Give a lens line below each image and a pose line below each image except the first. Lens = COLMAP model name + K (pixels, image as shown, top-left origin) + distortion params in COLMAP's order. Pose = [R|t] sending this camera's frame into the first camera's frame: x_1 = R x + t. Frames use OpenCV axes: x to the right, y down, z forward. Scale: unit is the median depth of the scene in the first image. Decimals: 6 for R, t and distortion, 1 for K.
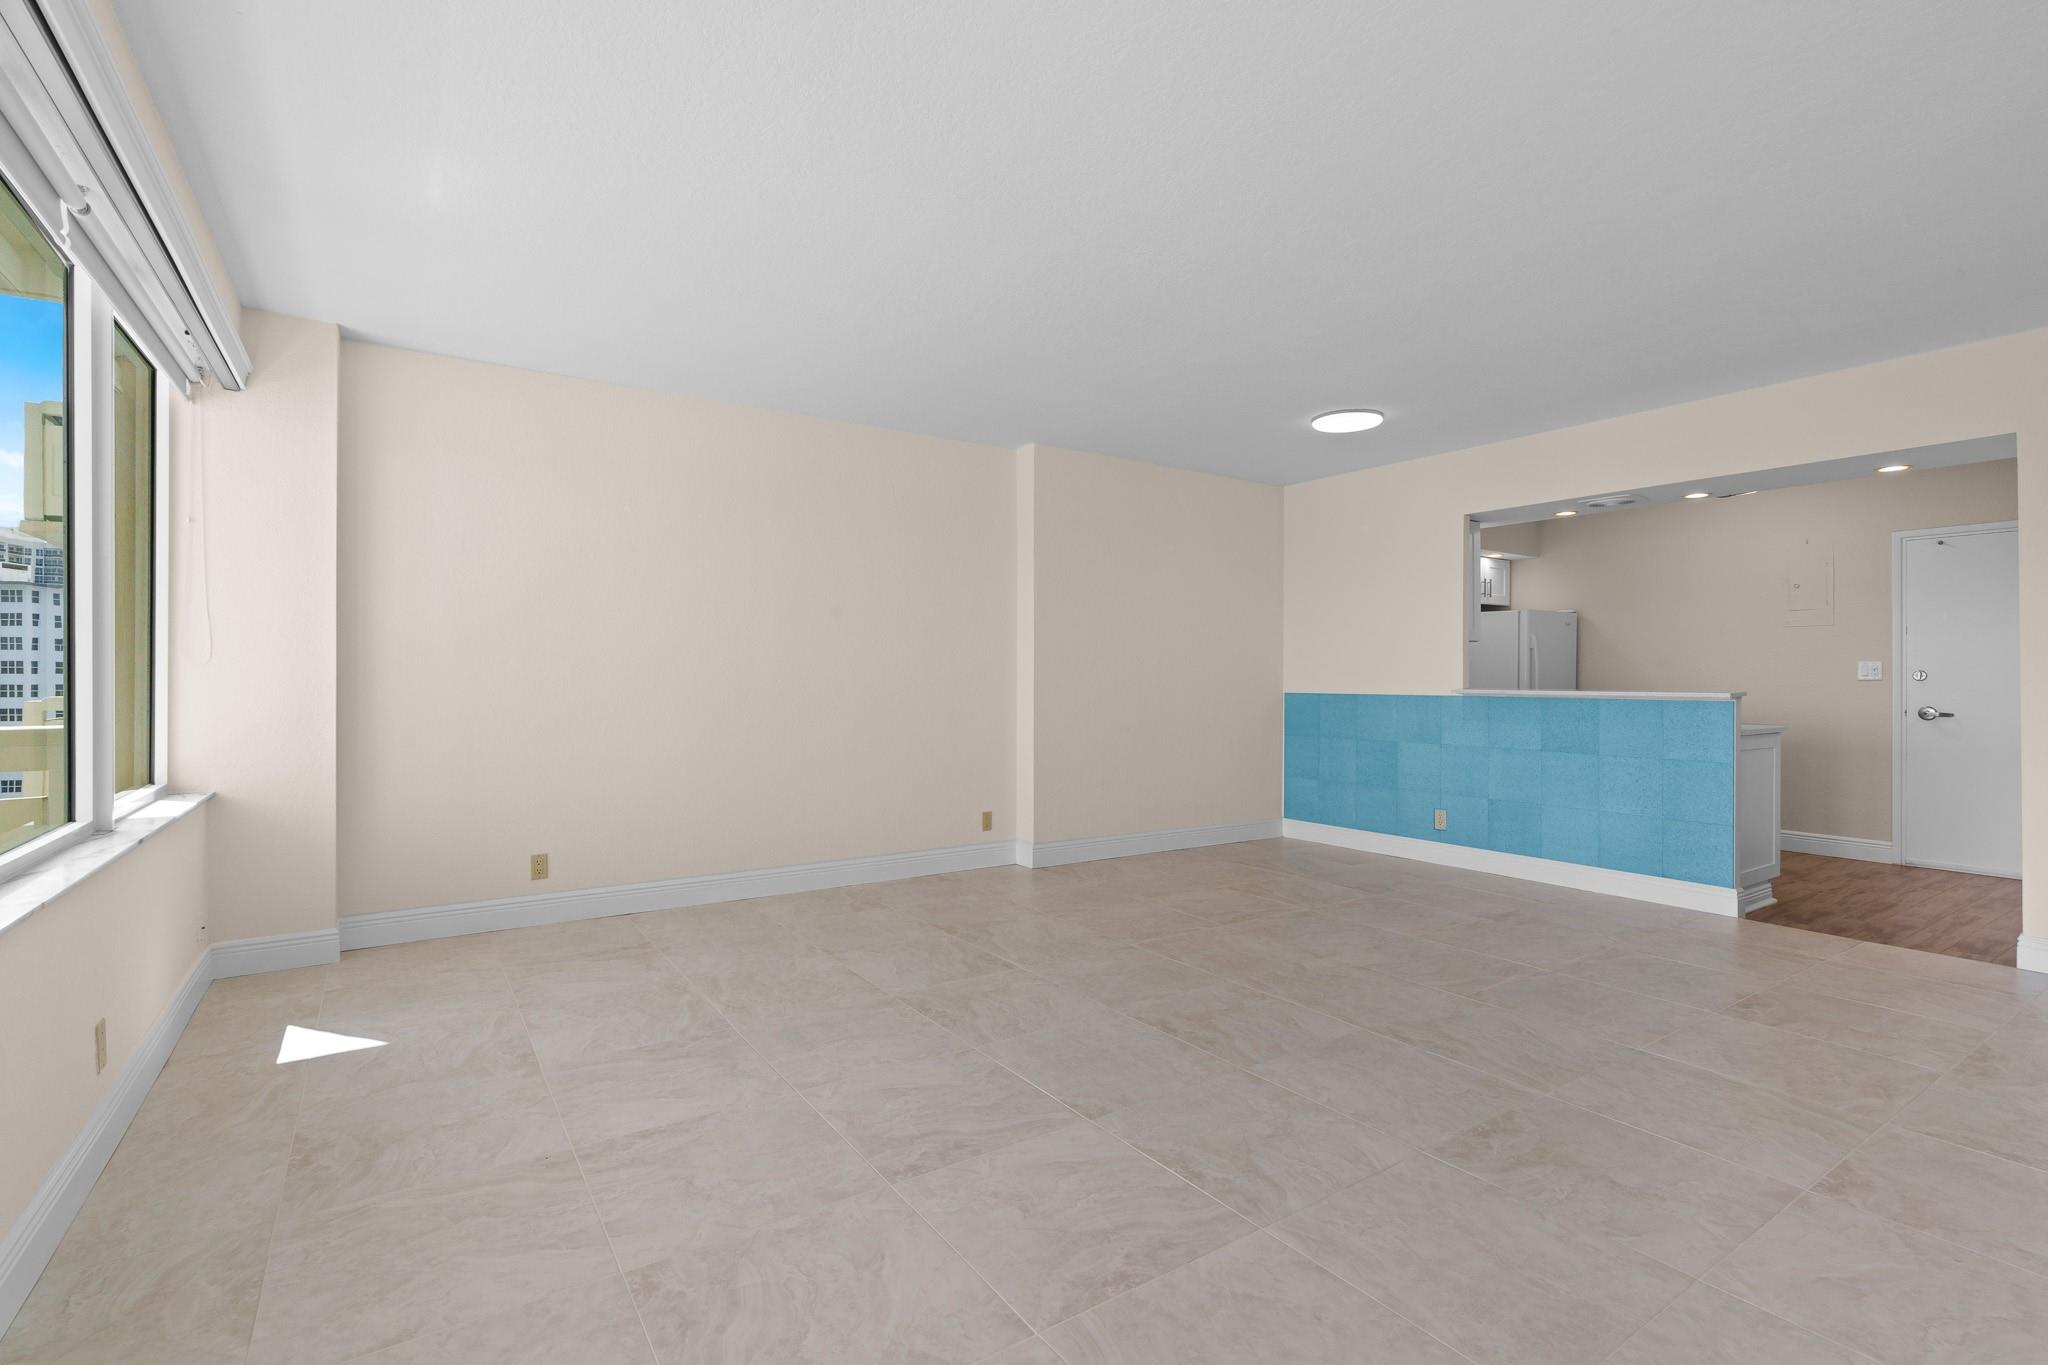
lens RADIAL K [[917.5, 0, 1077.4], [0, 917.5, 681.4], [0, 0, 1]] dist [-0.002151, 0.002134]
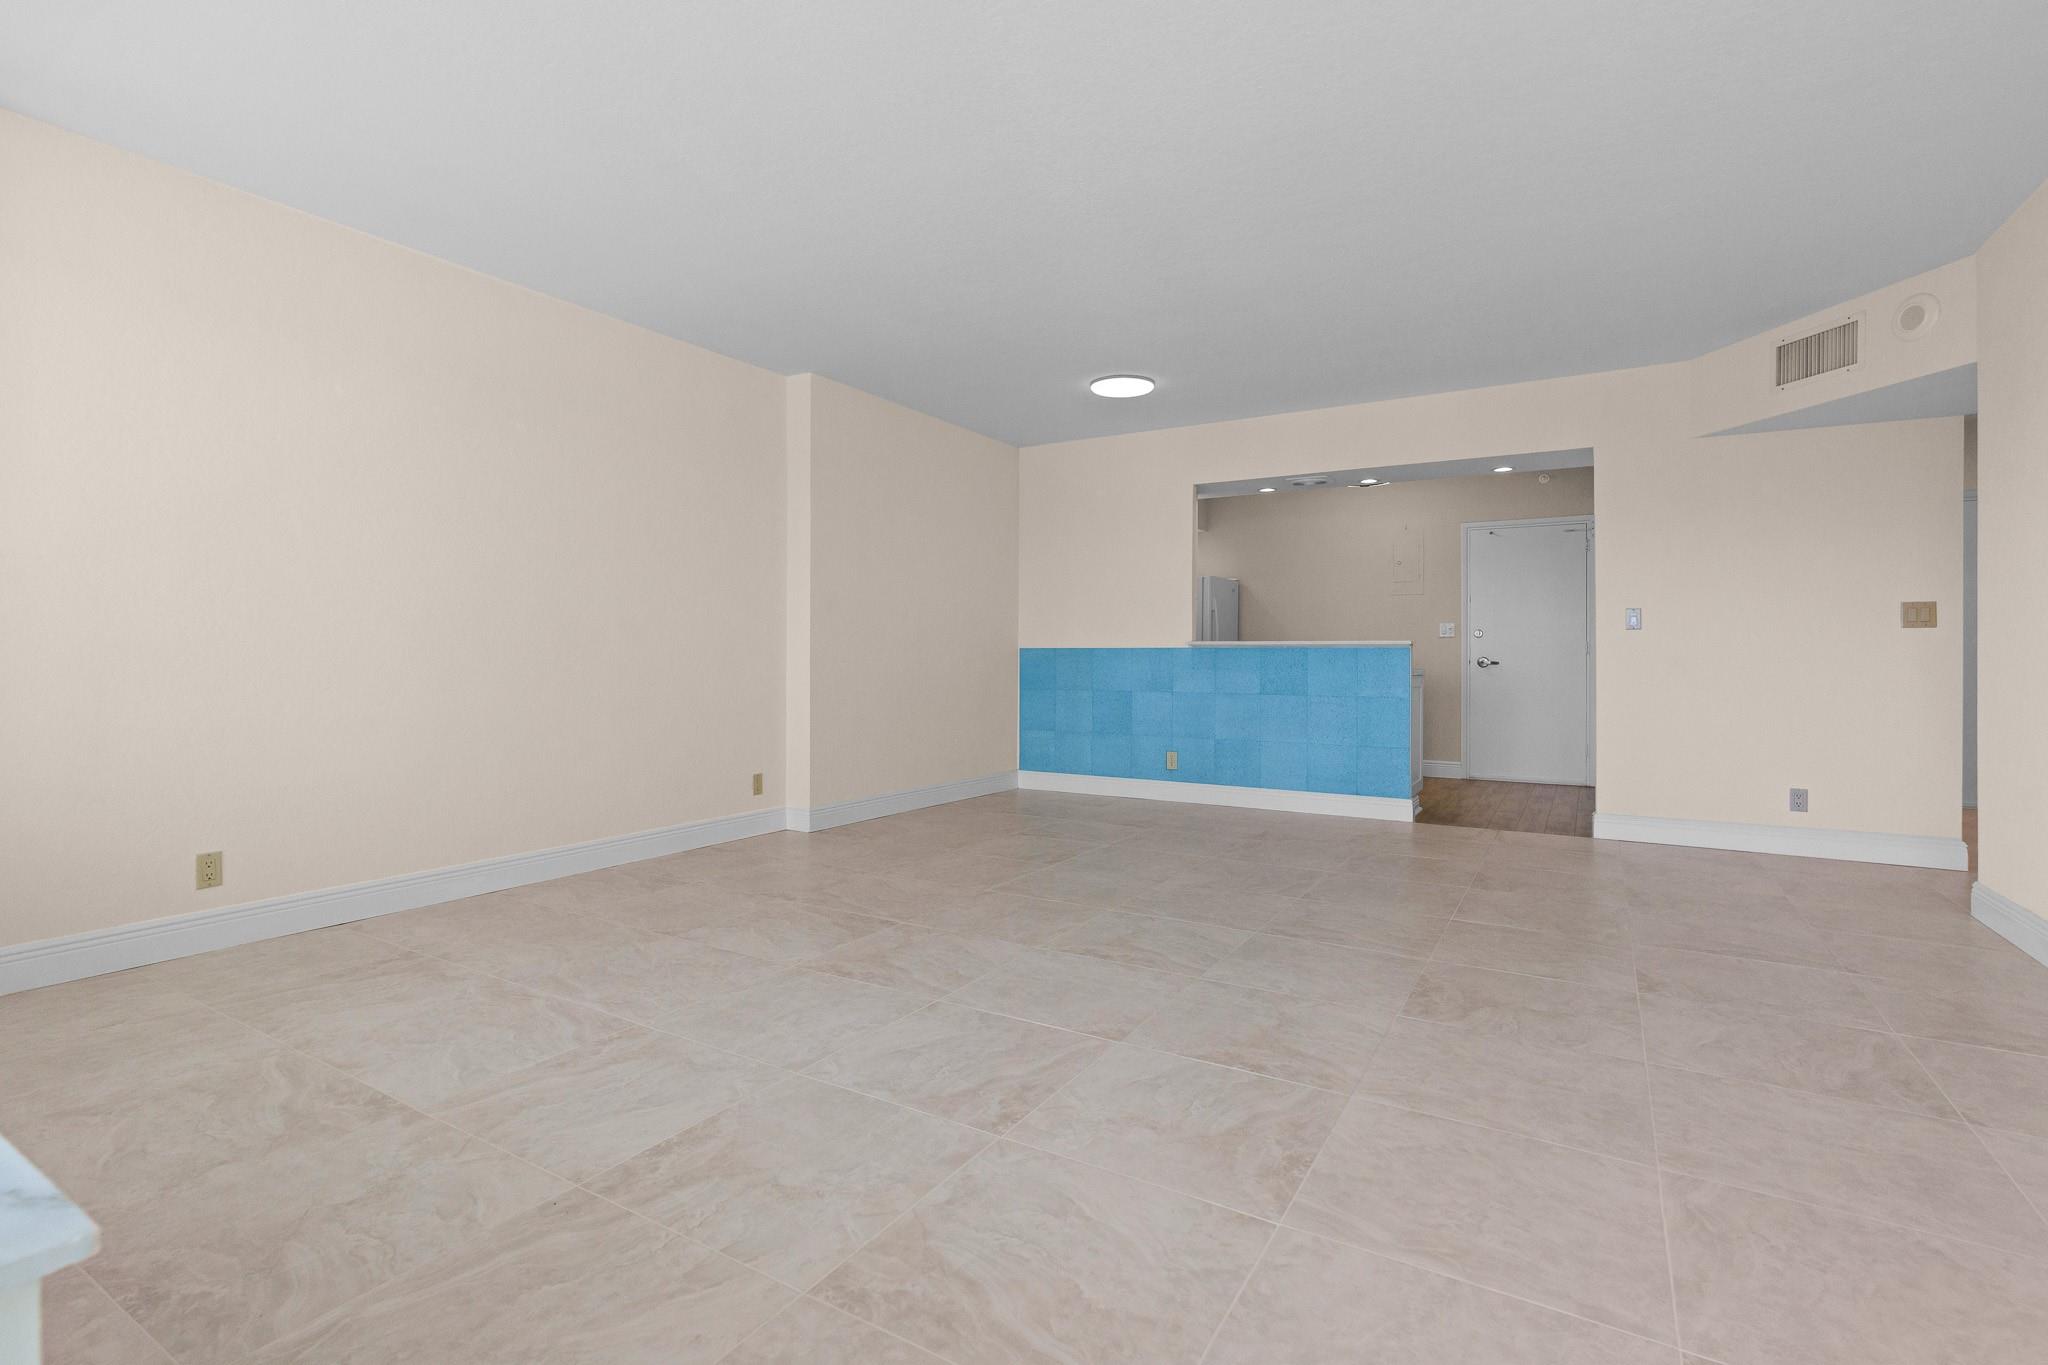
lens RADIAL K [[917.5, 0, 1025.7], [0, 917.5, 674.1], [0, 0, 1]] dist [-0.002151, 0.002134]
pose [[0.914386, -0.009867, 0.404723, -0.264711], [0.003712, 0.999865, 0.015990, 0.035778], [-0.404826, -0.013119, 0.914300, 0.077718]]
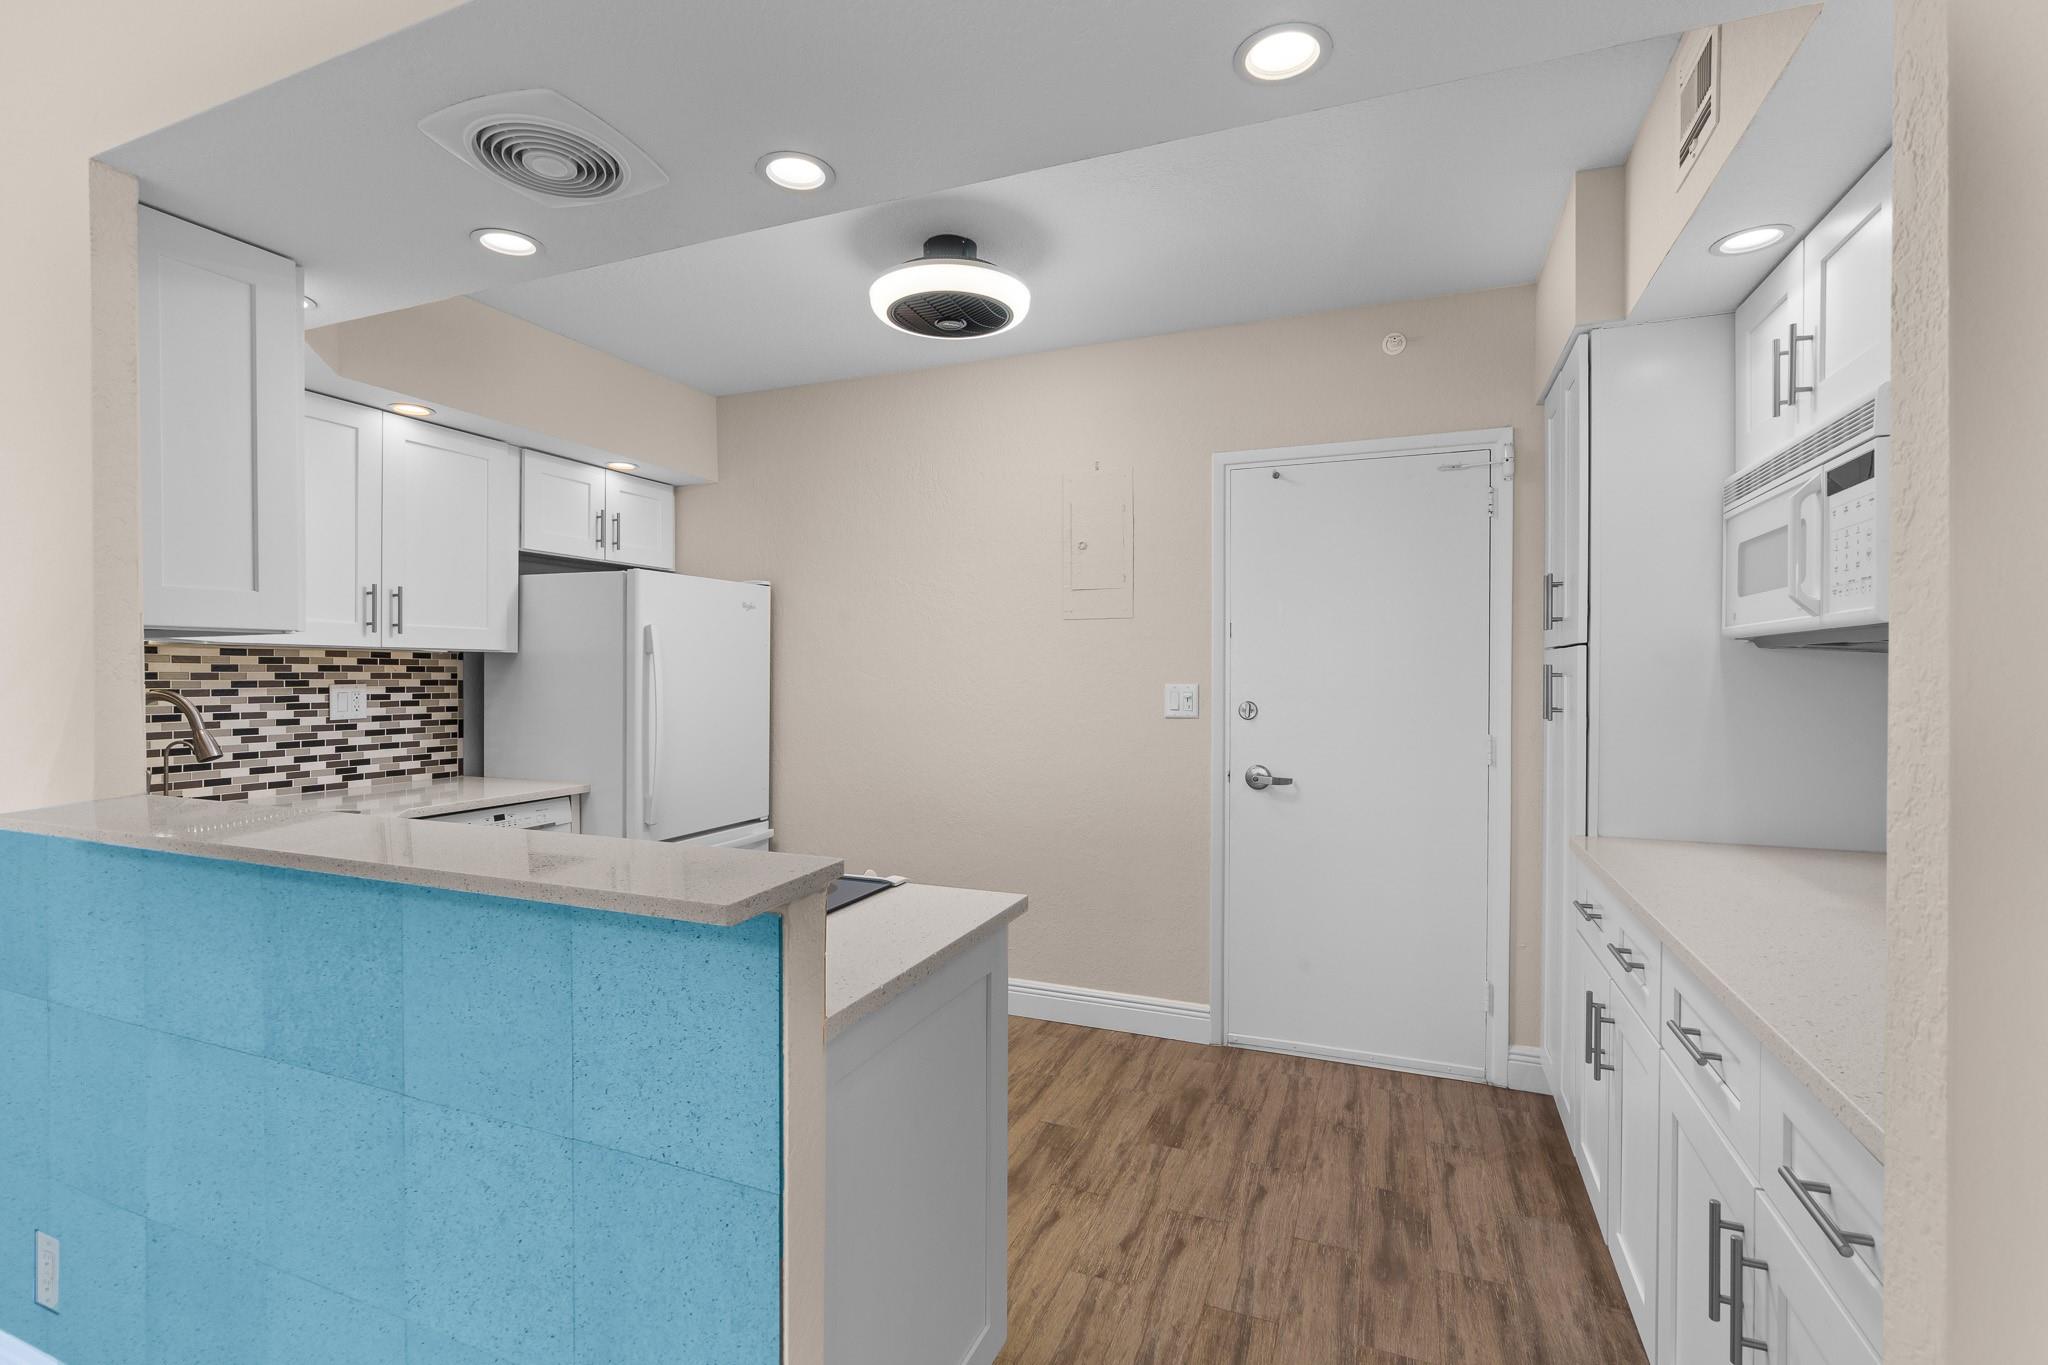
lens RADIAL K [[917.5, 0, 1018.6], [0, 917.5, 675.6], [0, 0, 1]] dist [-0.002151, 0.002134]
pose [[0.852554, -0.009092, 0.522560, 0.642350], [-0.001358, 0.999807, 0.019612, -0.049744], [-0.522637, -0.017430, 0.852377, 0.757881]]
